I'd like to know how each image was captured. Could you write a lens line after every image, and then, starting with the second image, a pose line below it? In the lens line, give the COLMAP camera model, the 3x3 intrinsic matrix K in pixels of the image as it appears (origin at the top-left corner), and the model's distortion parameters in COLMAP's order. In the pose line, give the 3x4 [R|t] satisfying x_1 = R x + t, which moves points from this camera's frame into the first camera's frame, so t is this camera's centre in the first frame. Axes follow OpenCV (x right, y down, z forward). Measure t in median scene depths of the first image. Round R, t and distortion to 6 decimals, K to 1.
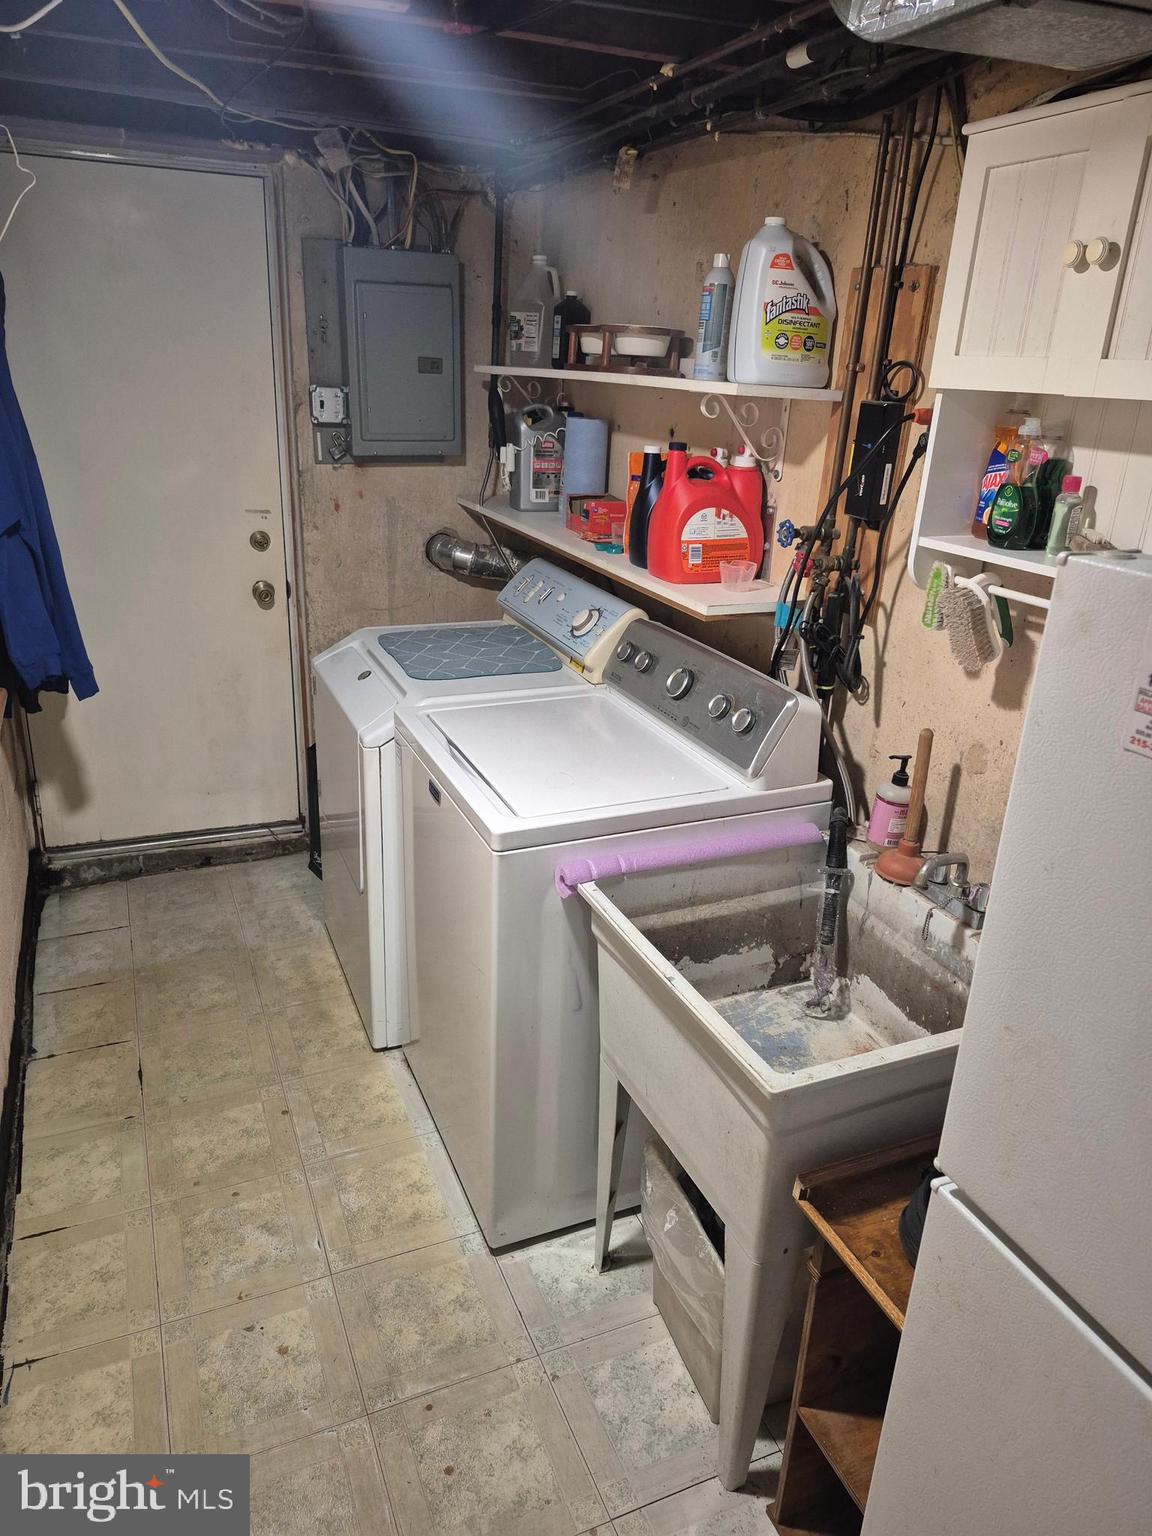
lens RADIAL K [[1063.4, 0, 563.7], [0, 1063.4, 758.8], [0, 0, 1]] dist [0.095749, -0.111135]
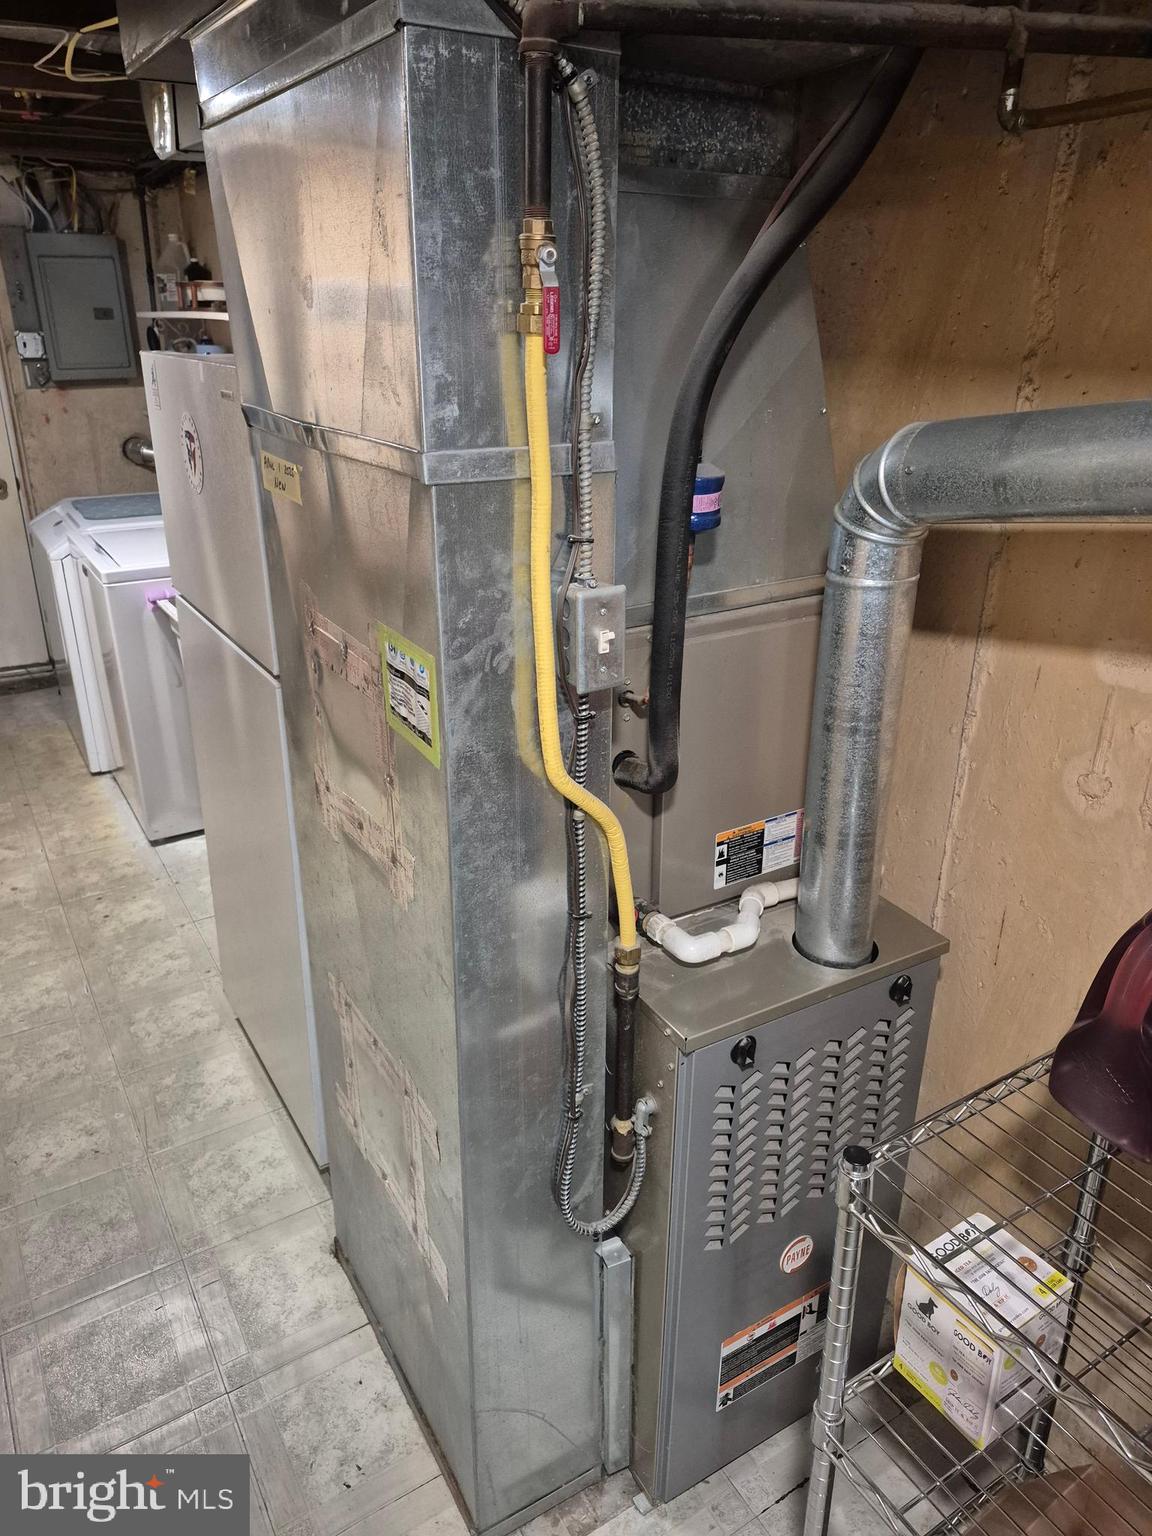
lens RADIAL K [[1063.4, 0, 554.5], [0, 1063.4, 735.2], [0, 0, 1]] dist [0.095749, -0.111135]
pose [[0.989164, -0.087424, 0.117947, 0.255386], [0.084796, 0.996029, 0.027124, 0.202973], [-0.119850, -0.016829, 0.992649, -0.505615]]
